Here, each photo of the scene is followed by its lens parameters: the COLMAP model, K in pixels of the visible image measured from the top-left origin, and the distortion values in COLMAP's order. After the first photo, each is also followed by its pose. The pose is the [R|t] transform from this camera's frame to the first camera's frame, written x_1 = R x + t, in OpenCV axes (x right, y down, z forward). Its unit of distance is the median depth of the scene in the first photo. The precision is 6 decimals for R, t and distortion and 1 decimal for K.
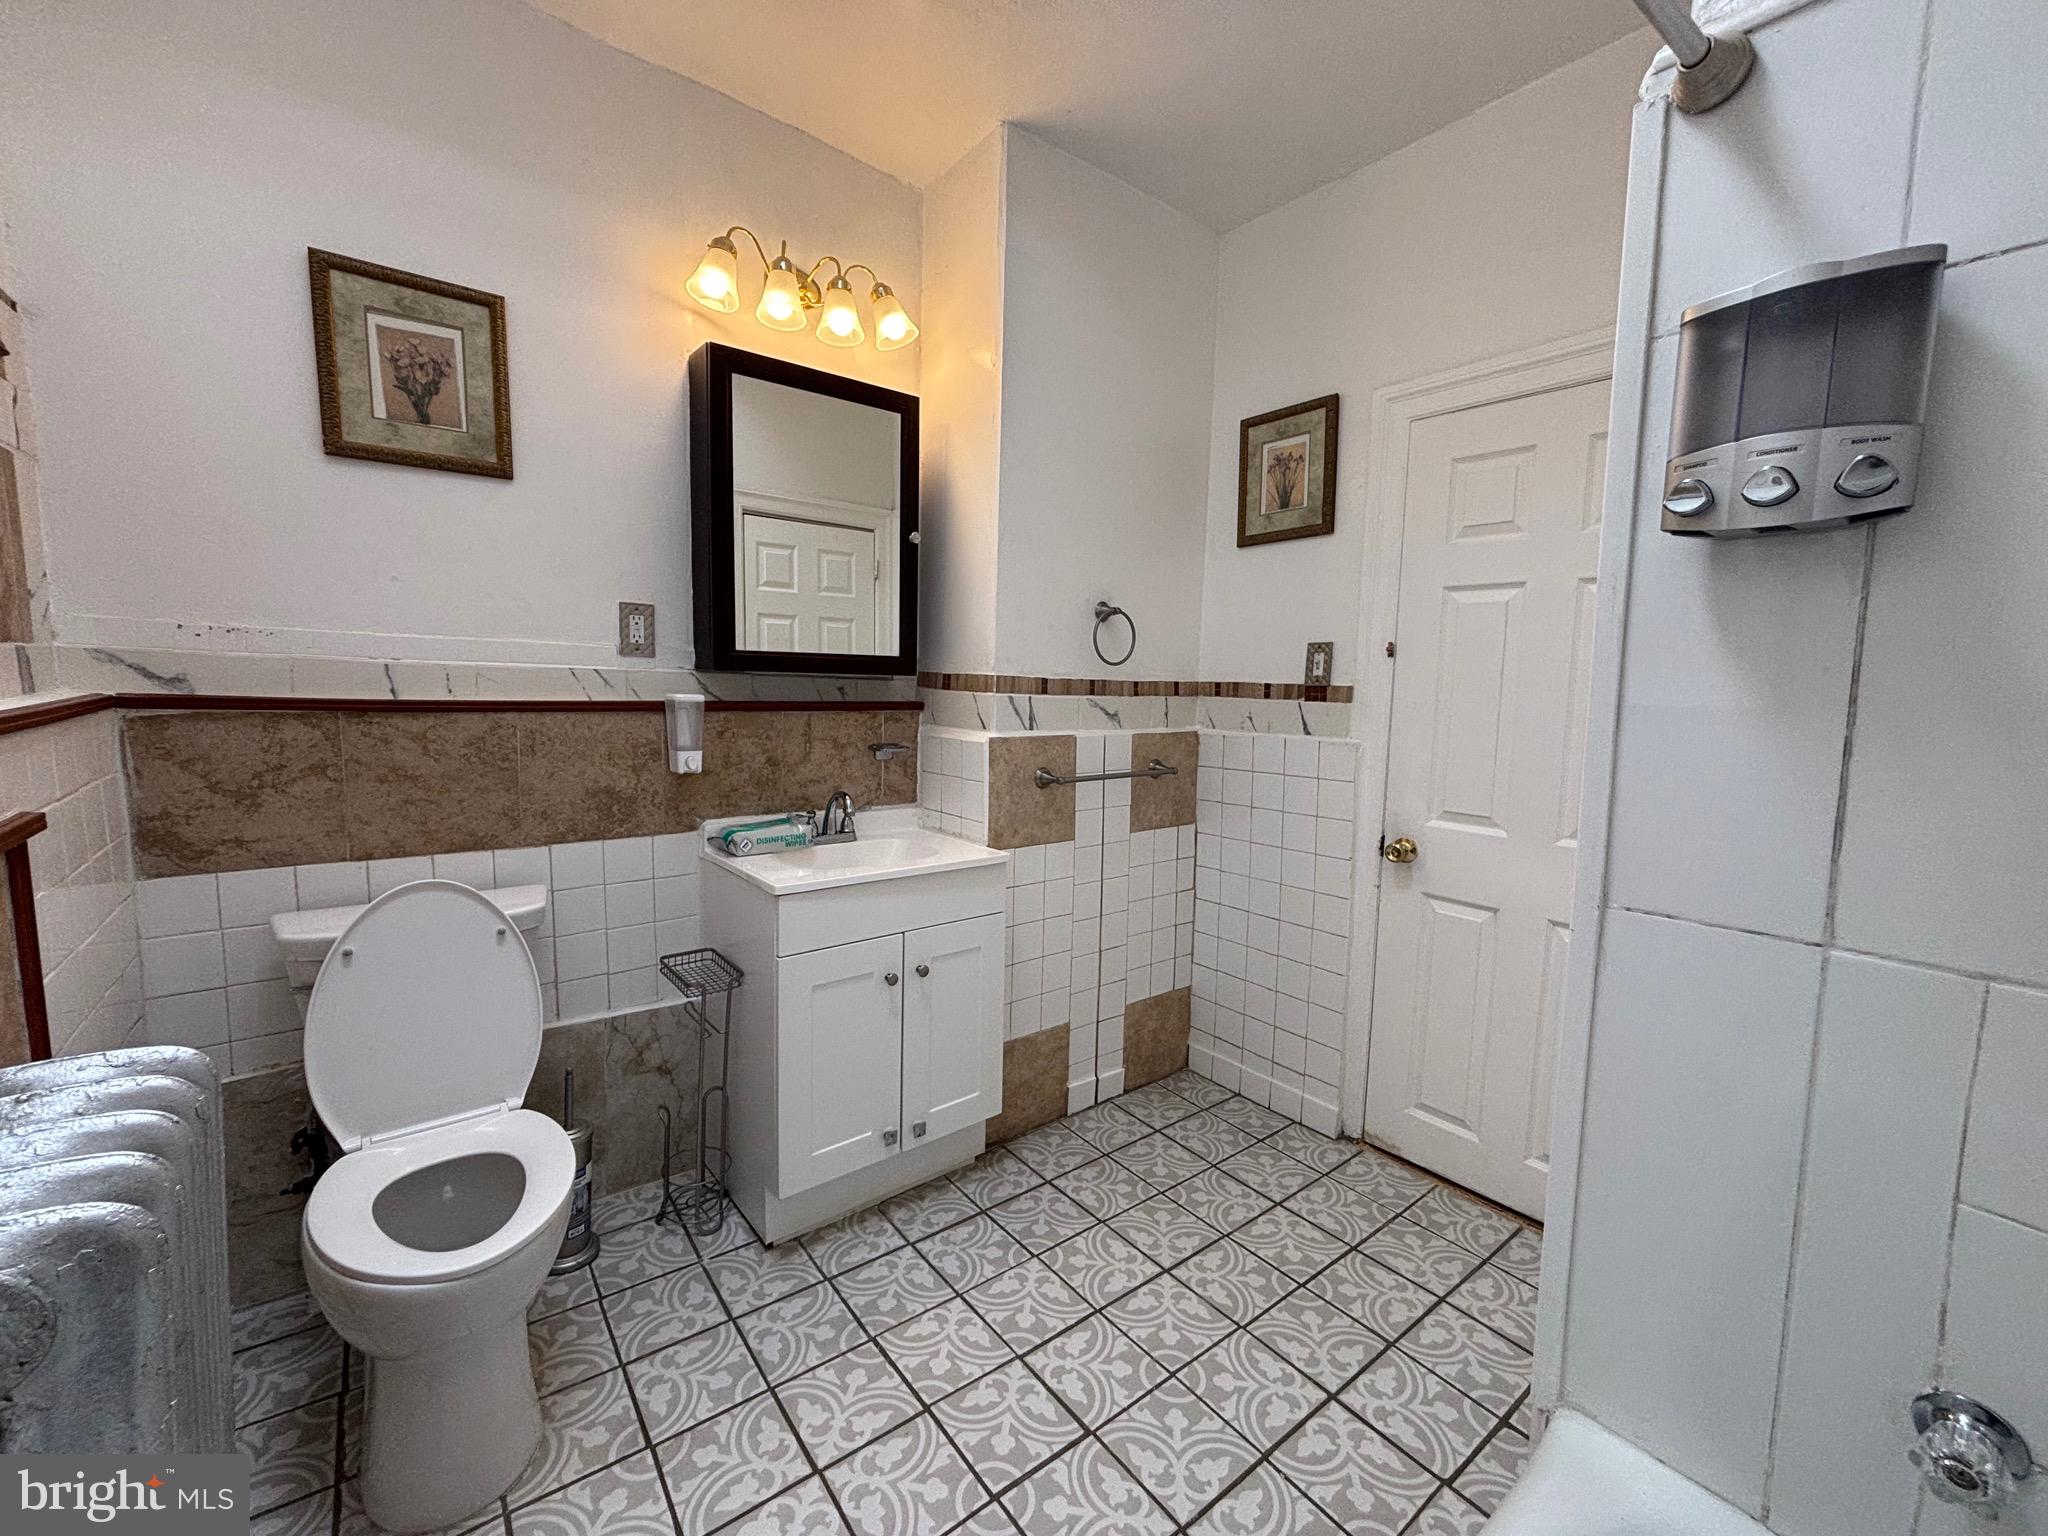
lens RADIAL K [[833.6, 0, 1019.7], [0, 833.6, 759.3], [0, 0, 1]] dist [0.000308, 0.003611]
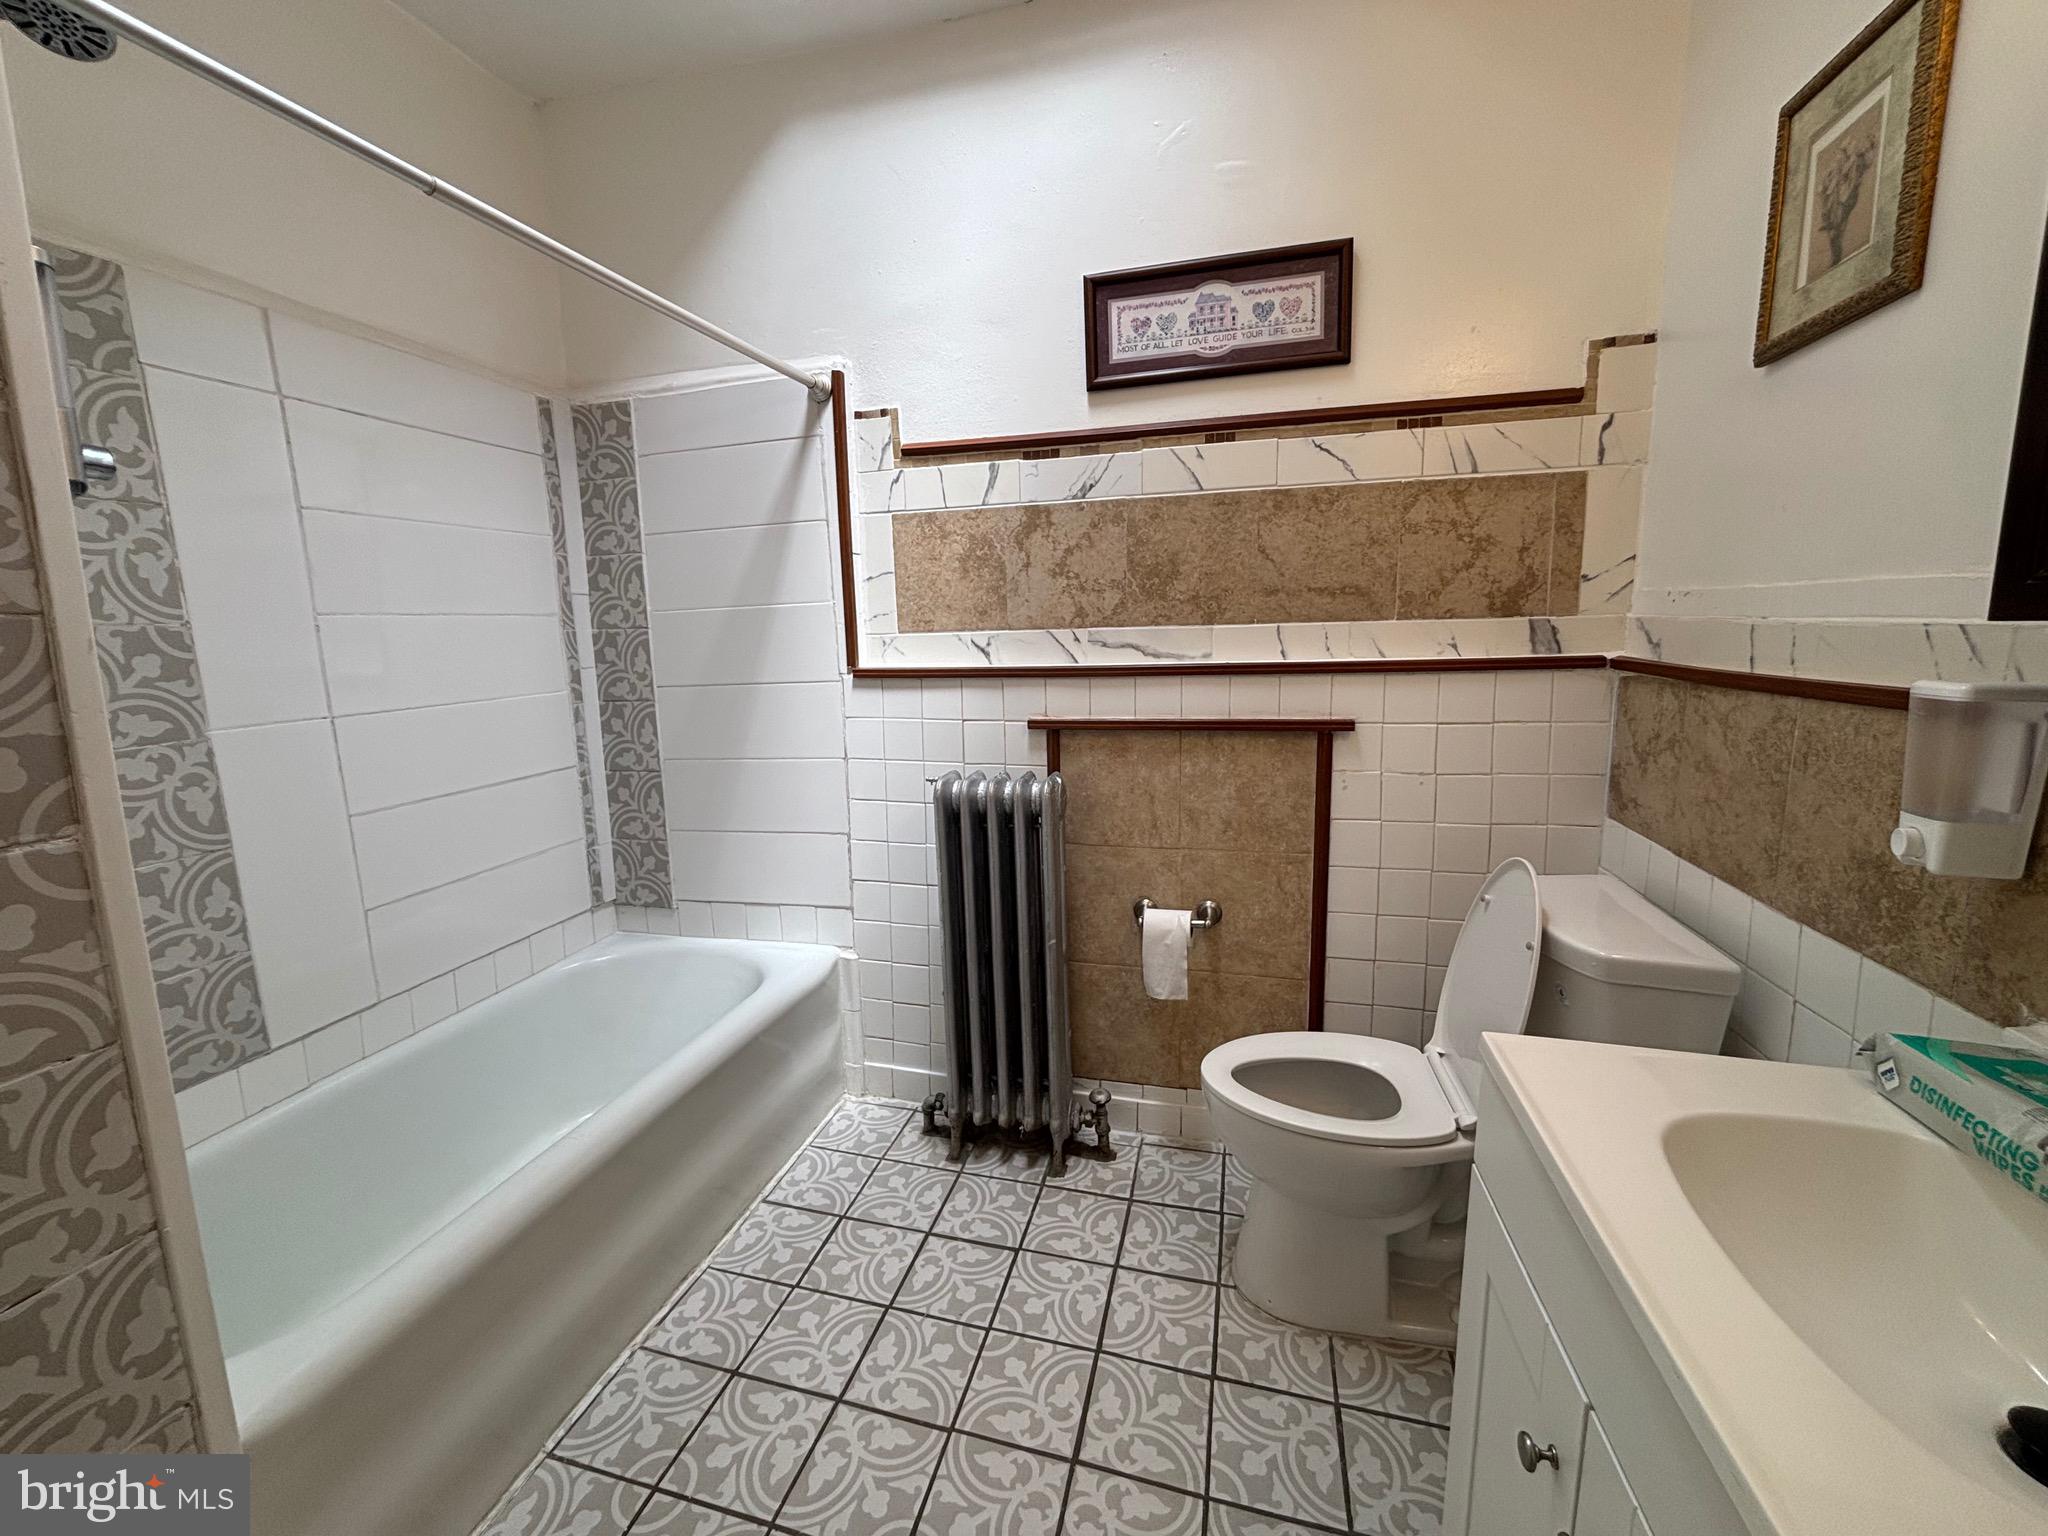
lens RADIAL K [[821.7, 0, 1022.5], [0, 821.7, 765.6], [0, 0, 1]] dist [-0.003576, -0.000254]
pose [[-0.790894, 0.087884, -0.605609, 0.235574], [-0.062972, 0.972692, 0.223393, -0.108235], [0.608704, 0.214816, -0.763762, 1.144450]]
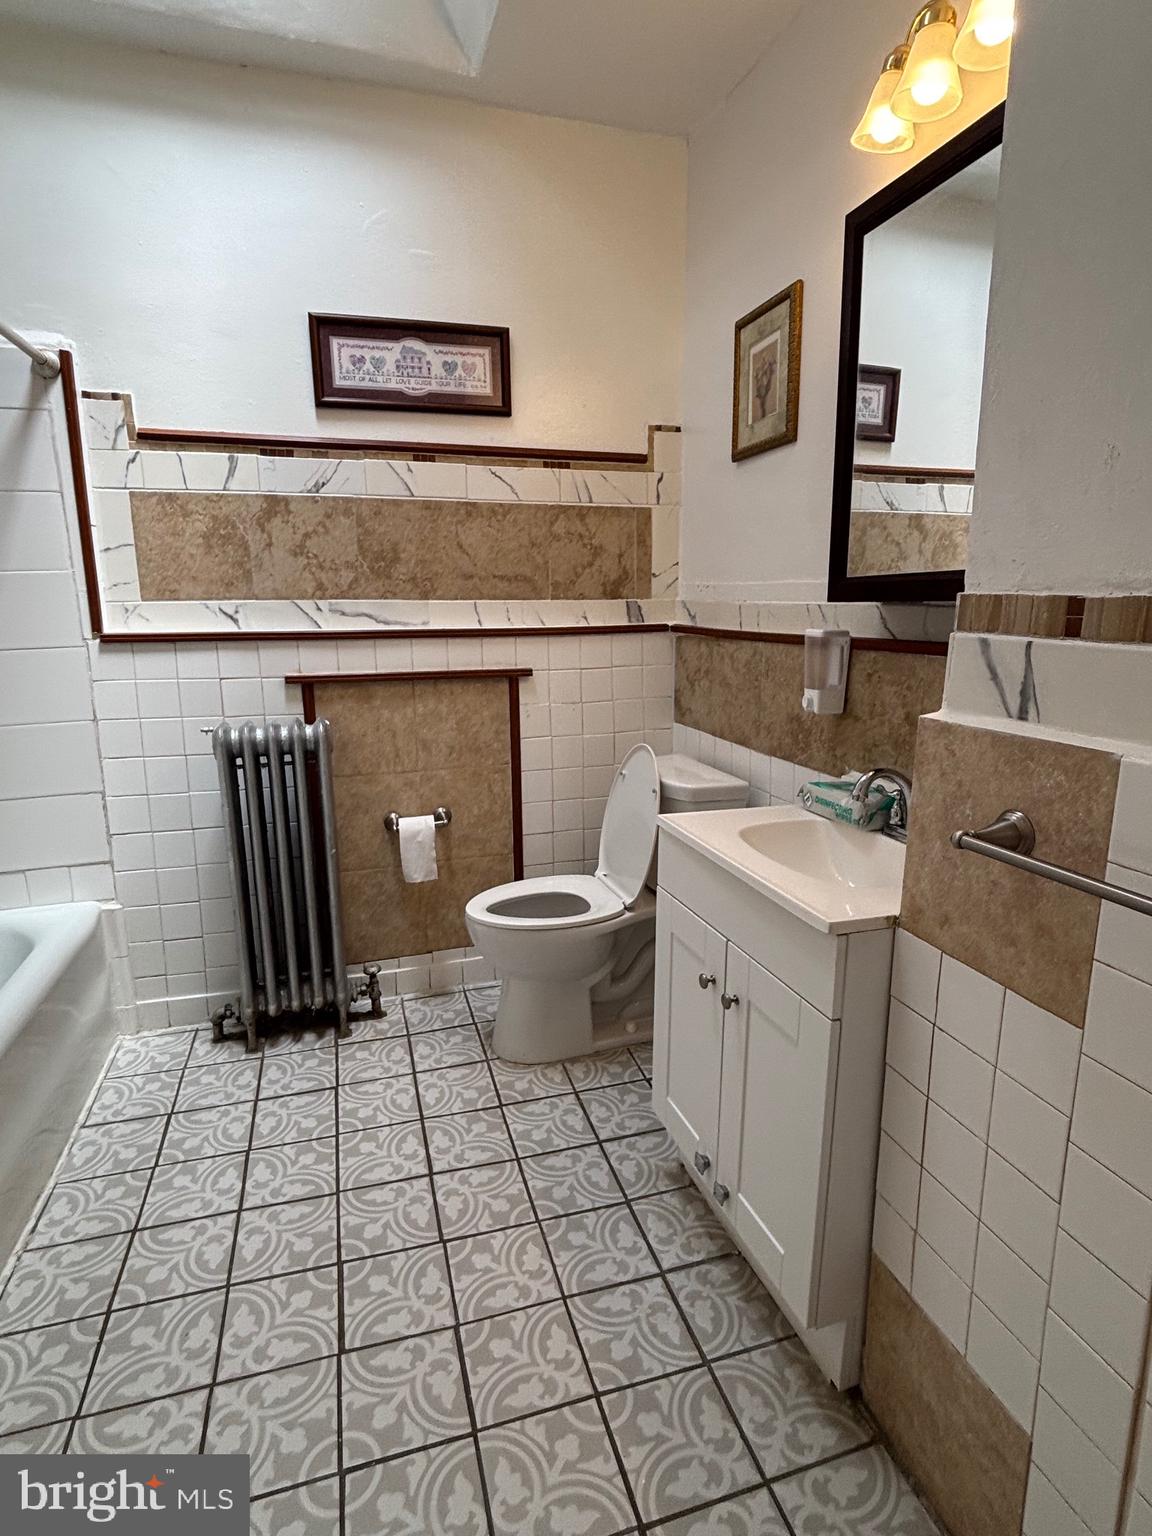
lens RADIAL K [[800.4, 0, 576.0], [0, 800.4, 768.0], [0, 0, 1]] dist [0.000935, -0.000464]
pose [[-0.344772, 0.161853, -0.924627, 0.617177], [-0.100857, 0.972933, 0.207916, -0.093778], [0.933252, 0.164938, -0.319117, 1.169066]]
